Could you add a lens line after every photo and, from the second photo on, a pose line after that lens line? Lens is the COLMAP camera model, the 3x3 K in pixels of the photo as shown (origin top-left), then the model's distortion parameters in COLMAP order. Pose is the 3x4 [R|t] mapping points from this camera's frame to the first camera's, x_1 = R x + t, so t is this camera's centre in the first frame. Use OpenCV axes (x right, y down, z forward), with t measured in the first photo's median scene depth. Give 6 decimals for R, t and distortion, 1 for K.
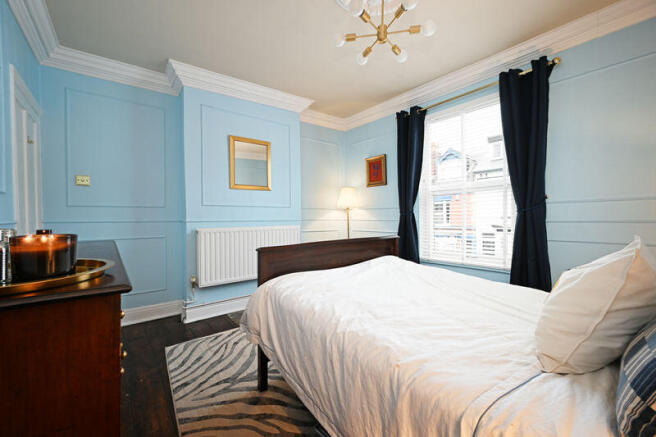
lens RADIAL K [[257.8, 0, 328.8], [0, 257.8, 220.1], [0, 0, 1]] dist [-0.003726, 0.000110]
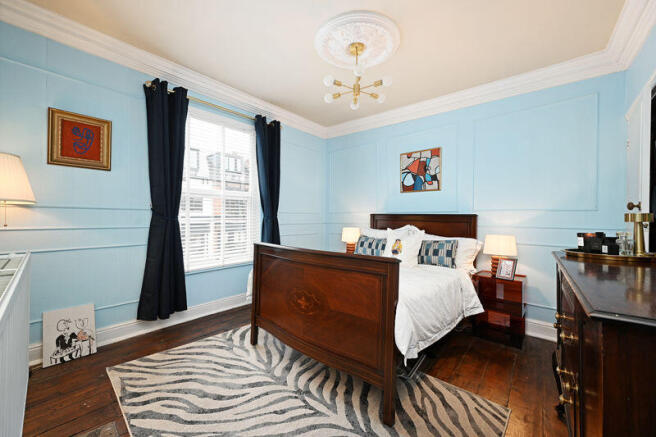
lens RADIAL K [[257.8, 0, 326.3], [0, 257.8, 218.6], [0, 0, 1]] dist [-0.003726, 0.000110]
pose [[-0.166184, 0.003612, 0.986088, -0.896819], [0.010343, 0.999945, -0.001920, -0.028090], [-0.986041, 0.009880, -0.166212, 1.115550]]
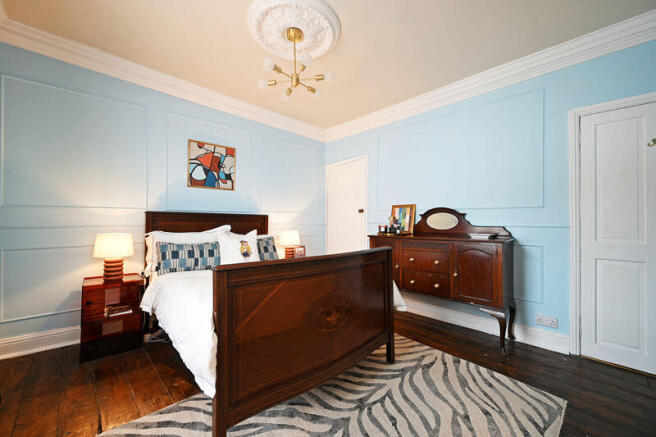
lens RADIAL K [[257.8, 0, 324.9], [0, 257.8, 216.6], [0, 0, 1]] dist [-0.003726, 0.000110]
pose [[-0.997771, -0.001703, -0.066702, 0.123539], [-0.002267, 0.999962, 0.008372, -0.048165], [0.066685, 0.008505, -0.997738, 1.845027]]
